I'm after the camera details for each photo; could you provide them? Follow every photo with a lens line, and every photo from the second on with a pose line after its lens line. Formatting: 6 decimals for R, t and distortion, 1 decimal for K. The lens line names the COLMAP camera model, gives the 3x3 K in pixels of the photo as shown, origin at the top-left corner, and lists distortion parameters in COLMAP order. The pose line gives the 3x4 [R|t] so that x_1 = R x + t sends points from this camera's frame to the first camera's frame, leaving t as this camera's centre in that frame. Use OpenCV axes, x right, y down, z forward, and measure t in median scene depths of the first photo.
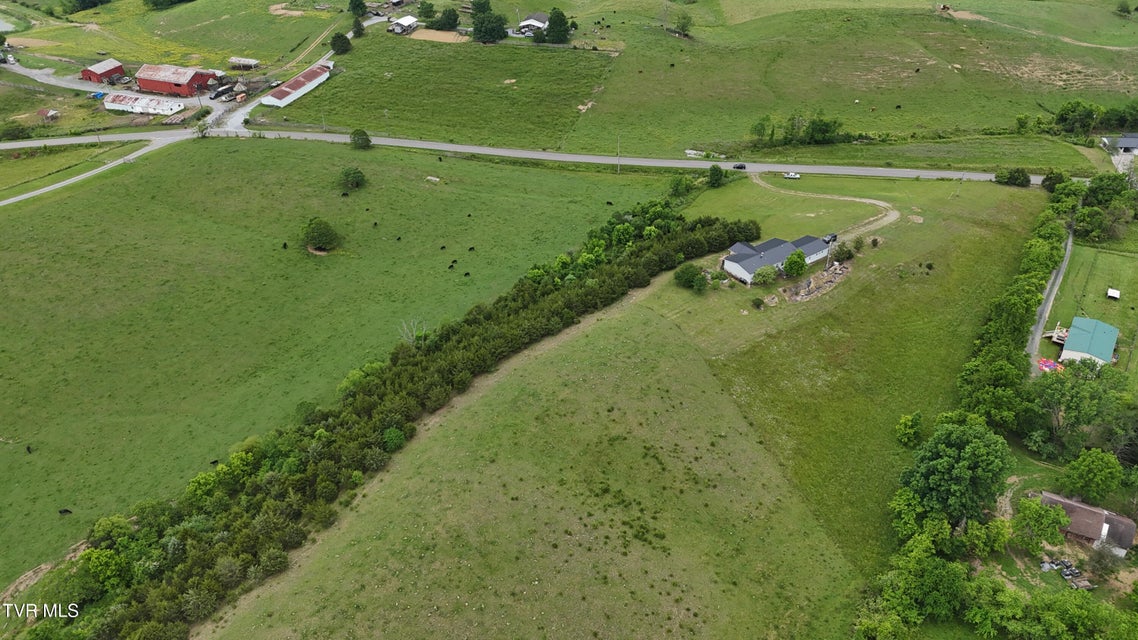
lens RADIAL K [[834.9, 0, 569.0], [0, 834.9, 320.0], [0, 0, 1]] dist [0.068826, -0.059069]
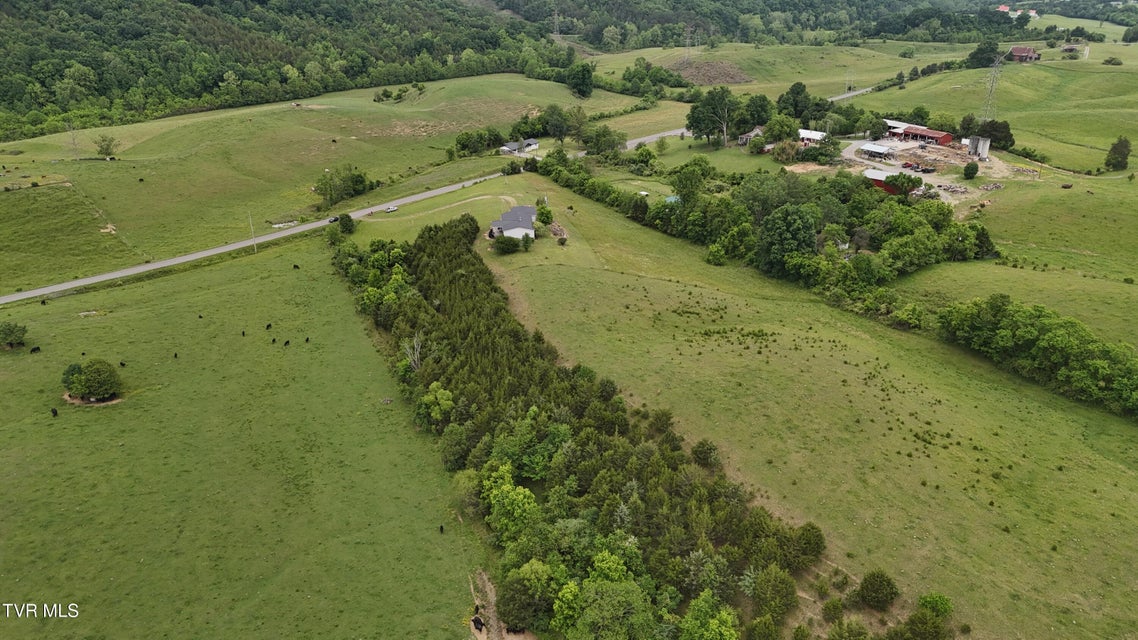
lens RADIAL K [[834.9, 0, 569.0], [0, 834.9, 320.0], [0, 0, 1]] dist [0.068826, -0.059069]
pose [[0.479843, -0.331215, 0.812433, -0.525964], [0.501347, 0.863439, 0.055902, 0.010275], [-0.720002, 0.380487, 0.580369, 0.222651]]
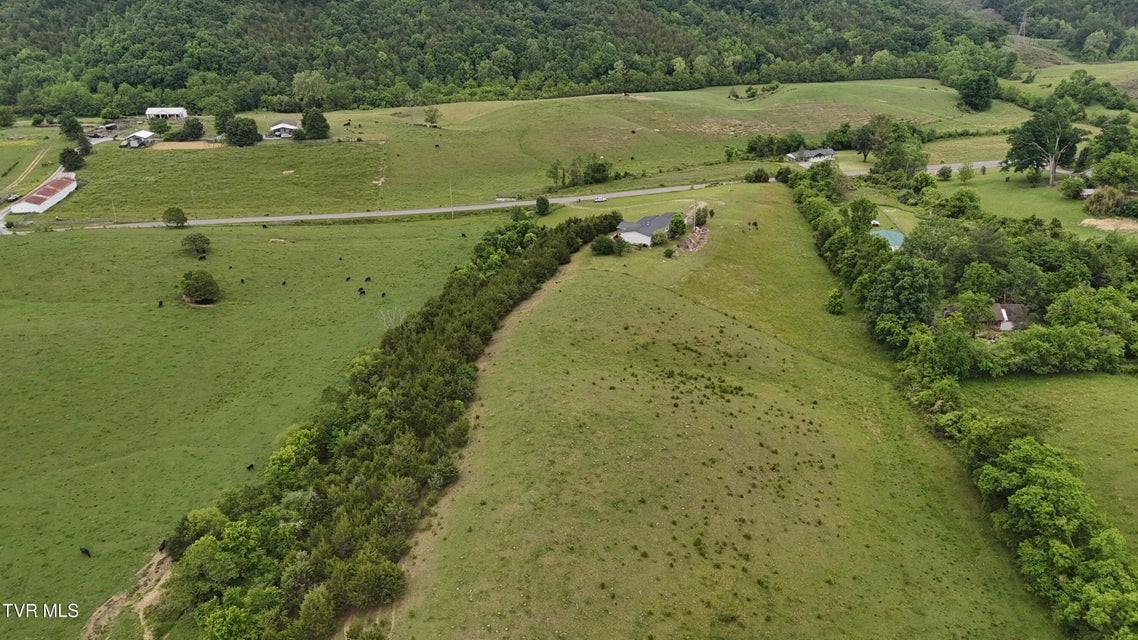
lens RADIAL K [[834.9, 0, 569.0], [0, 834.9, 320.0], [0, 0, 1]] dist [0.068826, -0.059069]
pose [[0.885321, -0.172872, 0.431651, -0.270903], [0.260244, 0.953522, -0.151886, 0.136586], [-0.385331, 0.246802, 0.889162, 0.037762]]
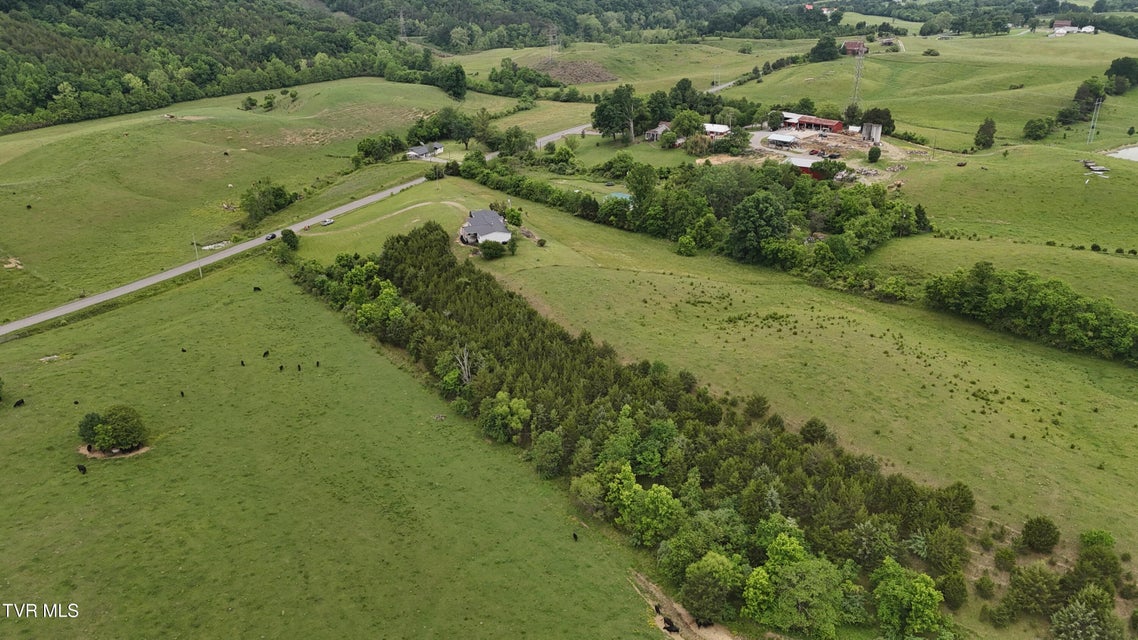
lens RADIAL K [[834.9, 0, 569.0], [0, 834.9, 320.0], [0, 0, 1]] dist [0.068826, -0.059069]
pose [[0.280329, -0.362920, 0.888654, -0.581780], [0.551953, 0.818362, 0.160098, -0.066496], [-0.785343, 0.445615, 0.429725, 0.333509]]
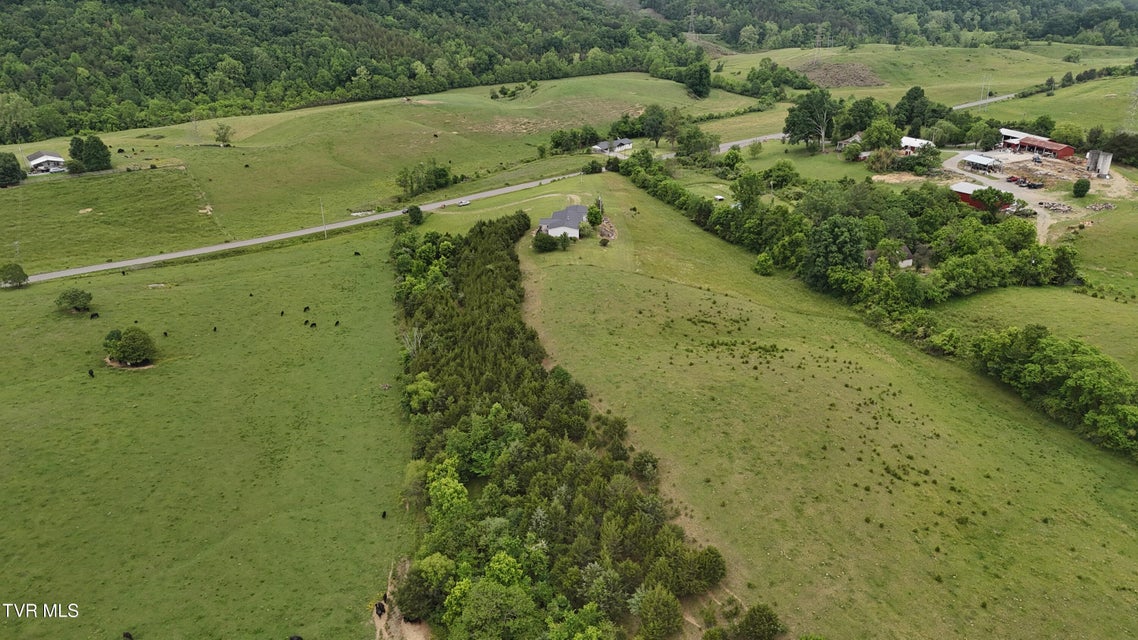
lens RADIAL K [[834.9, 0, 569.0], [0, 834.9, 320.0], [0, 0, 1]] dist [0.068826, -0.059069]
pose [[0.631061, -0.294616, 0.717609, -0.468413], [0.444375, 0.895543, -0.023114, 0.056594], [-0.635840, 0.333474, 0.696062, 0.154697]]
